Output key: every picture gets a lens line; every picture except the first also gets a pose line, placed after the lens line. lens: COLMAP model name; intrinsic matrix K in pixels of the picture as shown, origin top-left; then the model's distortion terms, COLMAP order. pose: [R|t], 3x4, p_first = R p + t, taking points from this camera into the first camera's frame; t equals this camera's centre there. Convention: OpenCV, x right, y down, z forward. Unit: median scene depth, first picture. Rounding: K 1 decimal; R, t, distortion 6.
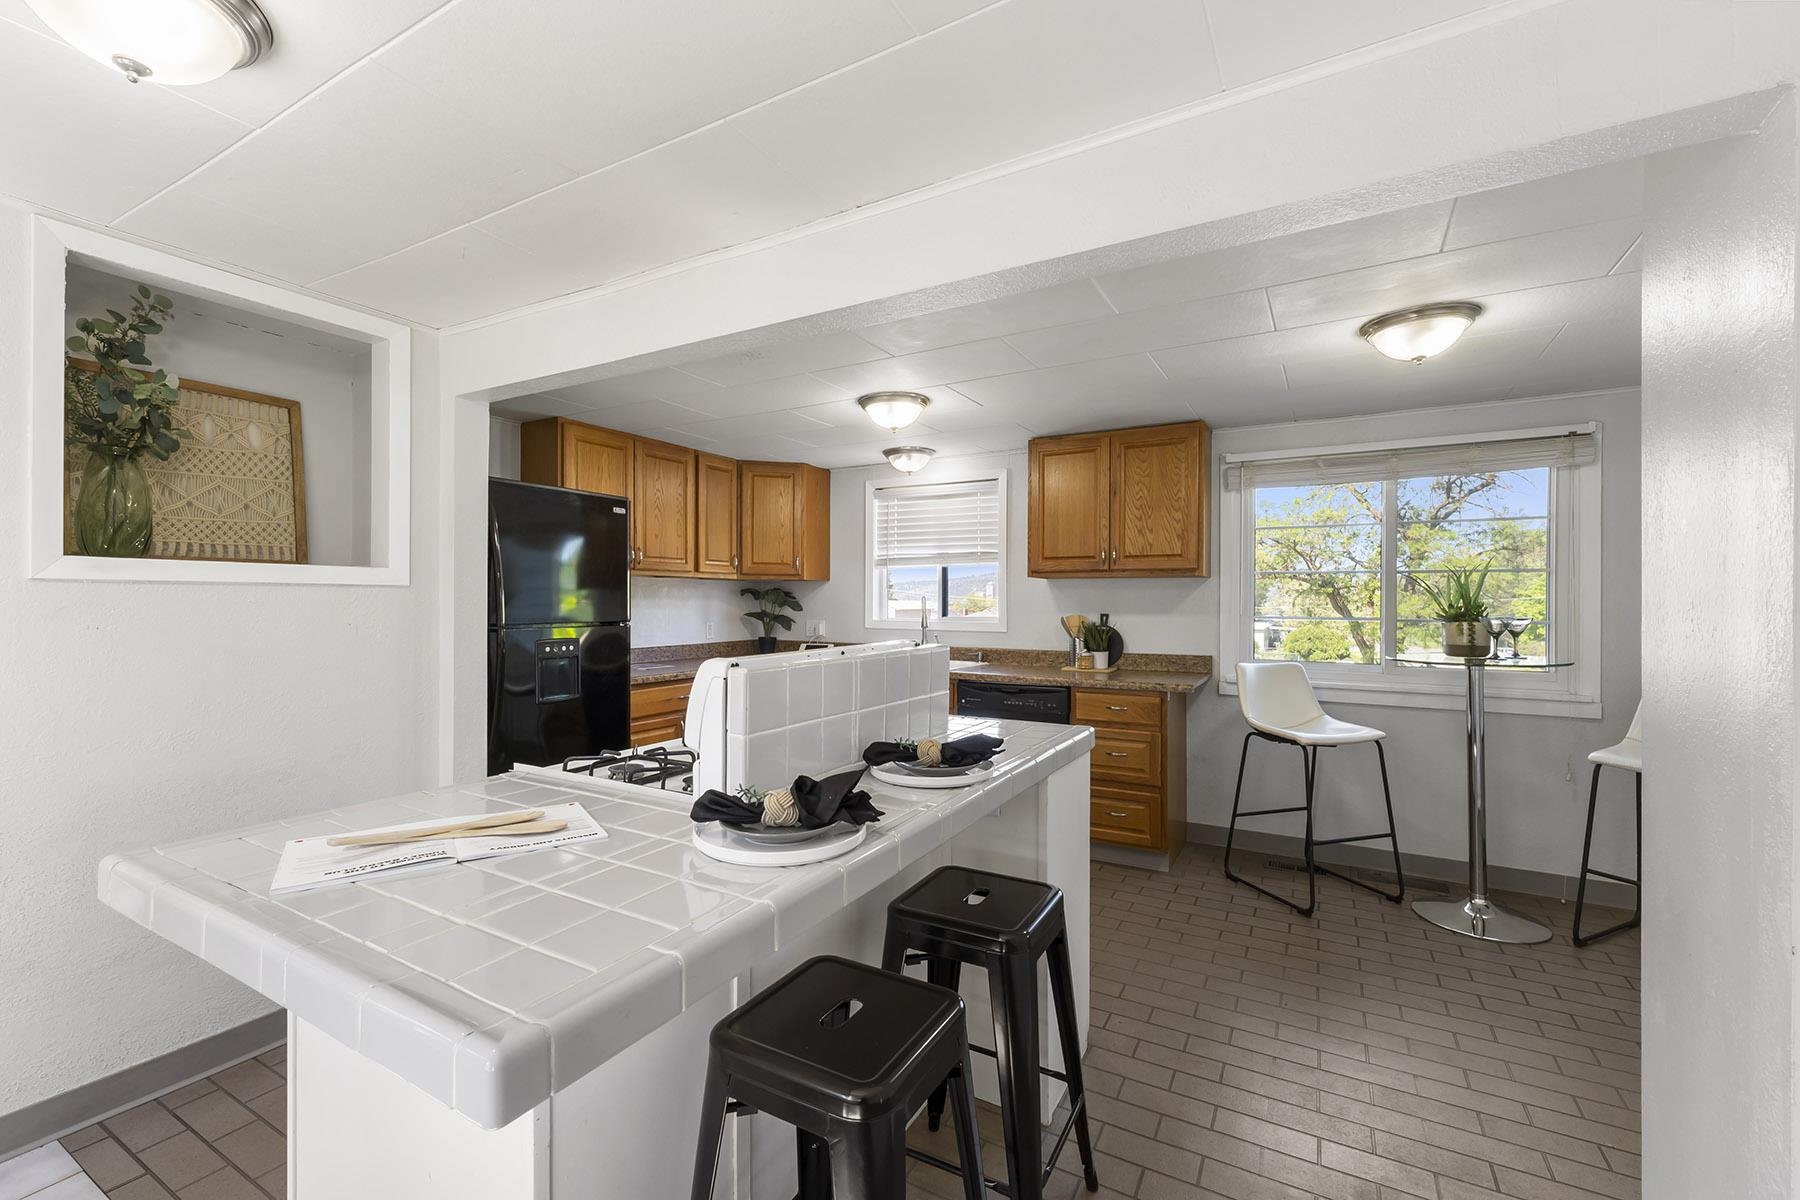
lens RADIAL K [[772.2, 0, 886.0], [0, 772.2, 606.6], [0, 0, 1]] dist [0.010427, -0.002527]
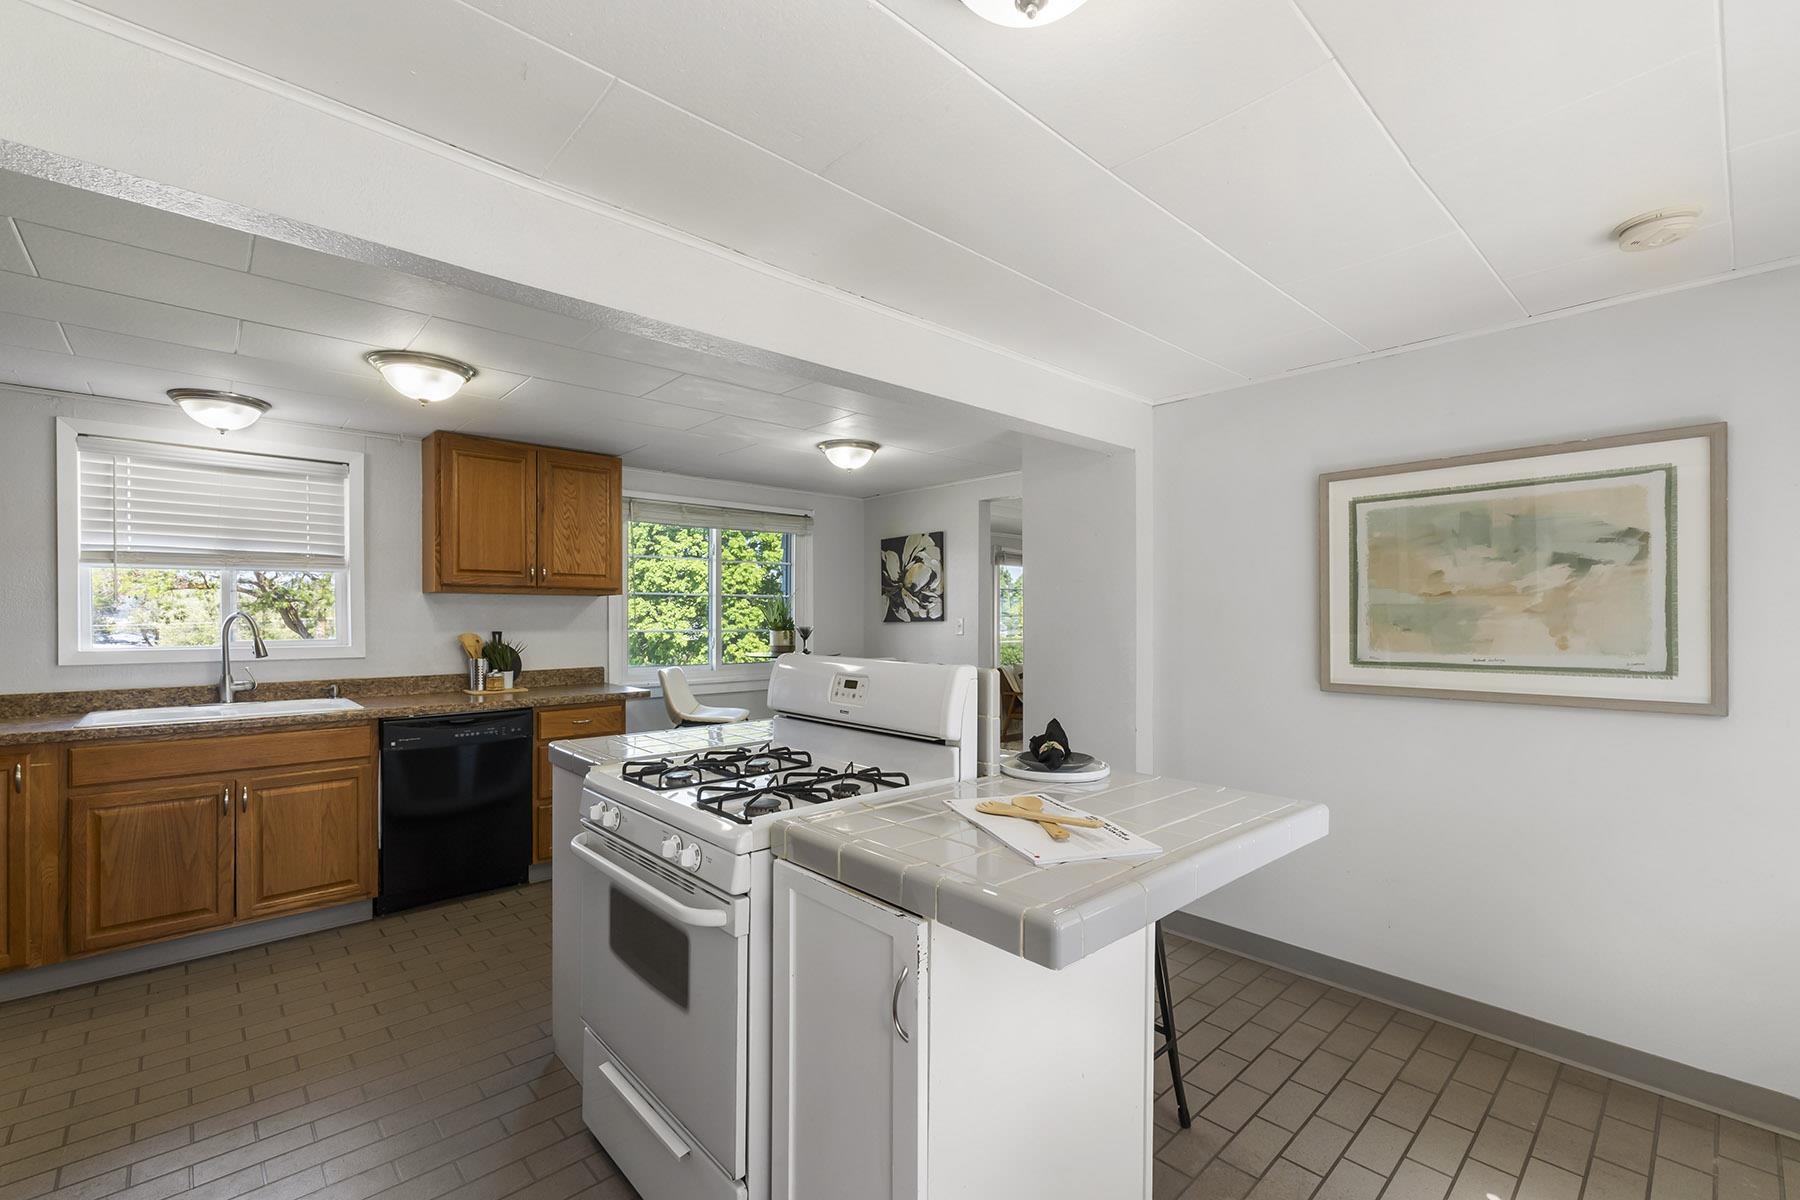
lens RADIAL K [[772.2, 0, 903.8], [0, 772.2, 618.8], [0, 0, 1]] dist [0.010427, -0.002527]
pose [[0.286762, -0.006842, 0.957977, -0.489586], [0.009365, 0.999947, 0.004338, -0.005657], [-0.957956, 0.007728, 0.286811, 0.251047]]
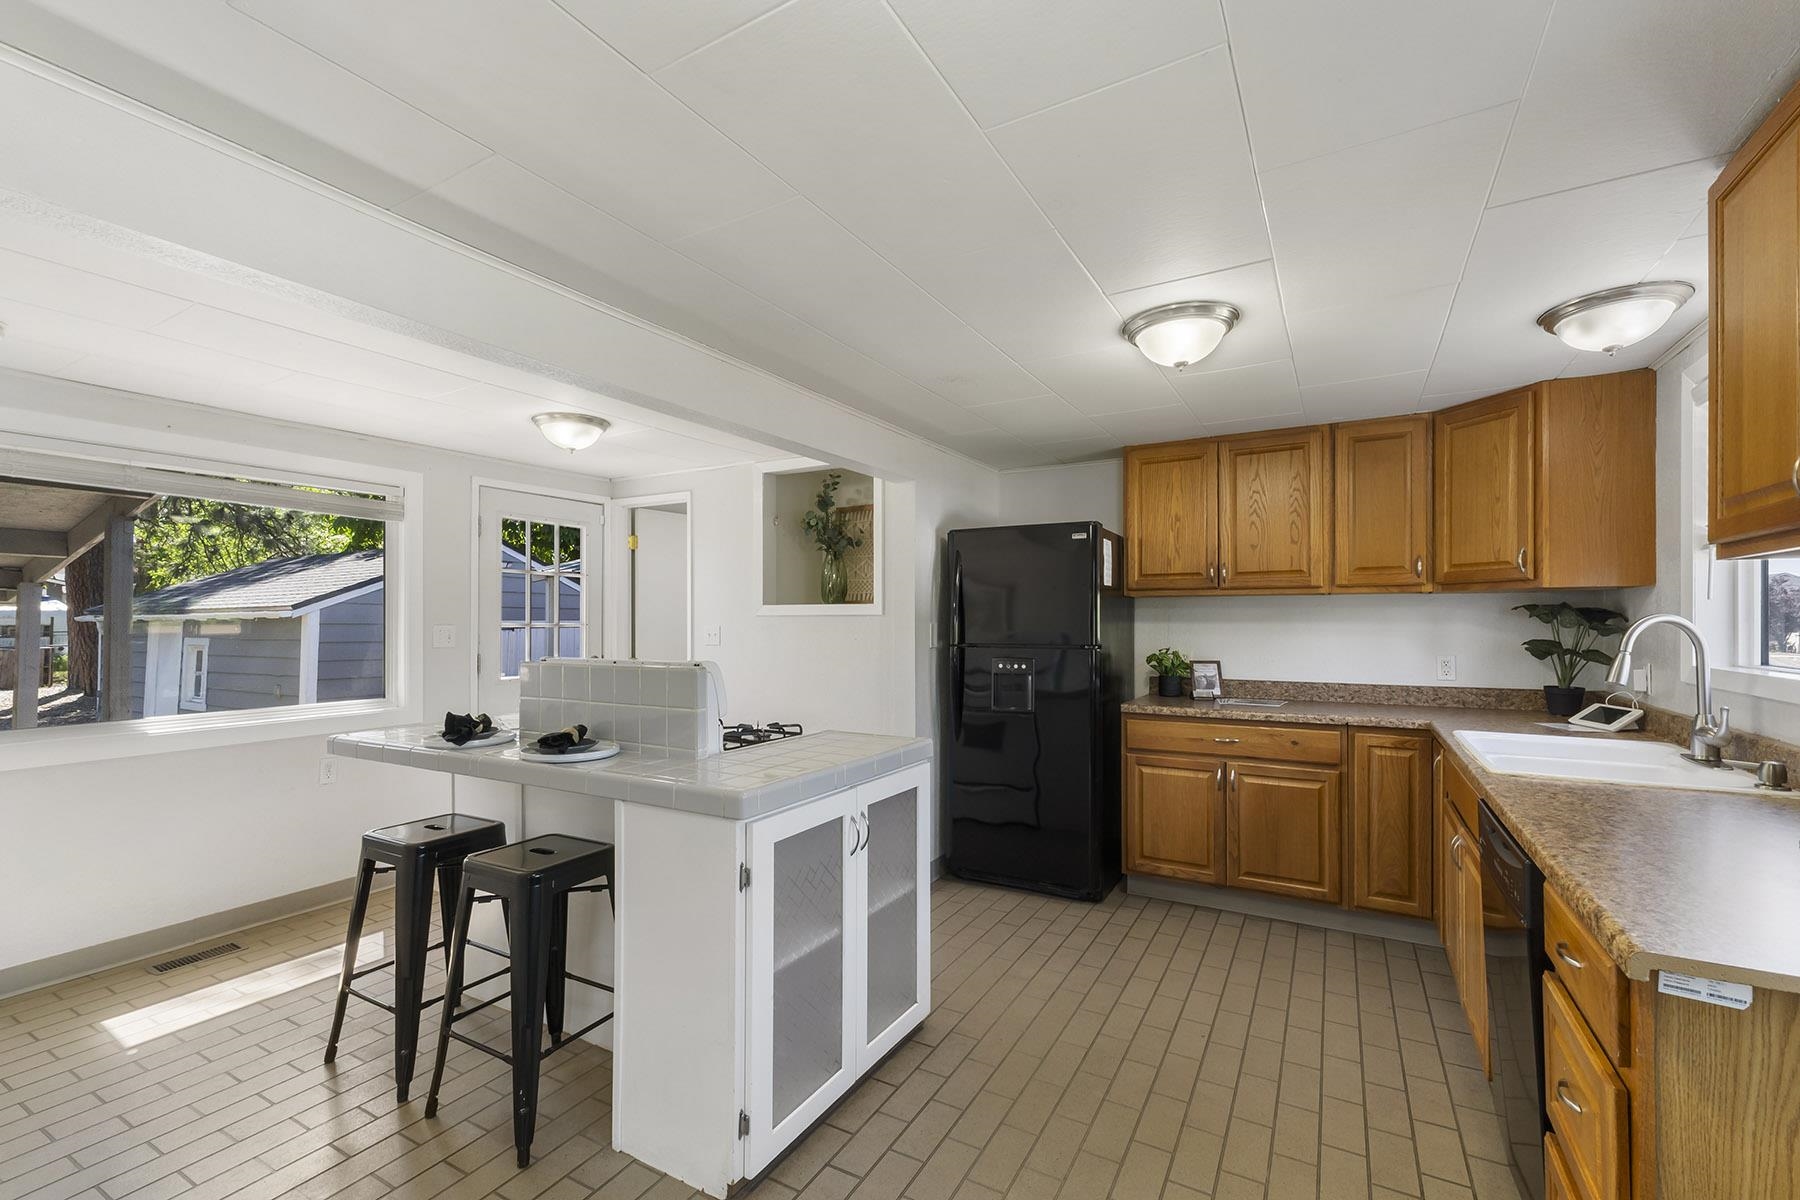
lens RADIAL K [[772.2, 0, 887.3], [0, 772.2, 614.5], [0, 0, 1]] dist [0.010427, -0.002527]
pose [[-0.009340, -0.011849, -0.999886, 0.542893], [-0.005632, 0.999915, -0.011797, -0.006268], [0.999941, 0.005522, -0.009406, 0.613687]]
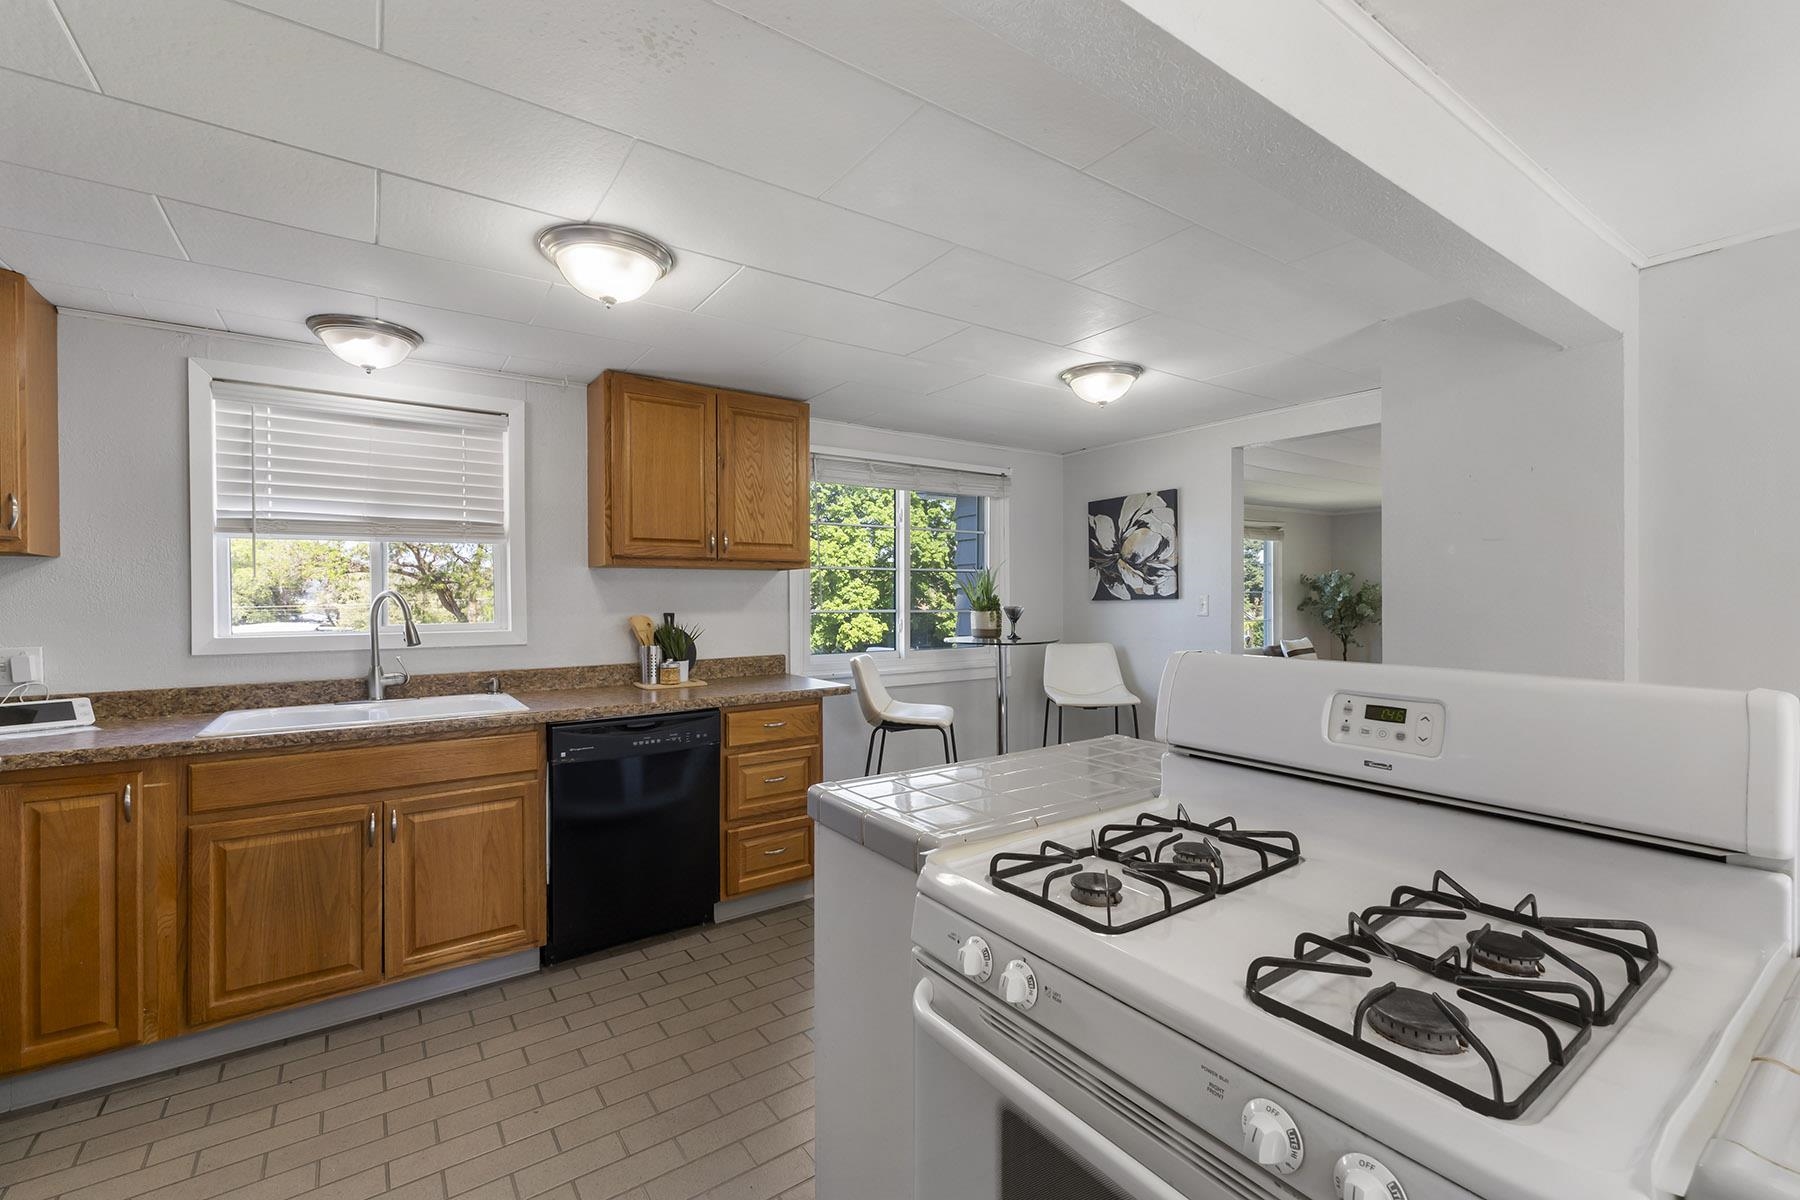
lens RADIAL K [[772.2, 0, 911.3], [0, 772.2, 598.6], [0, 0, 1]] dist [0.010427, -0.002527]
pose [[0.406862, -0.009042, 0.913445, -0.348815], [0.013746, 0.999898, 0.003775, -0.005168], [-0.913386, 0.011021, 0.406945, 0.450510]]
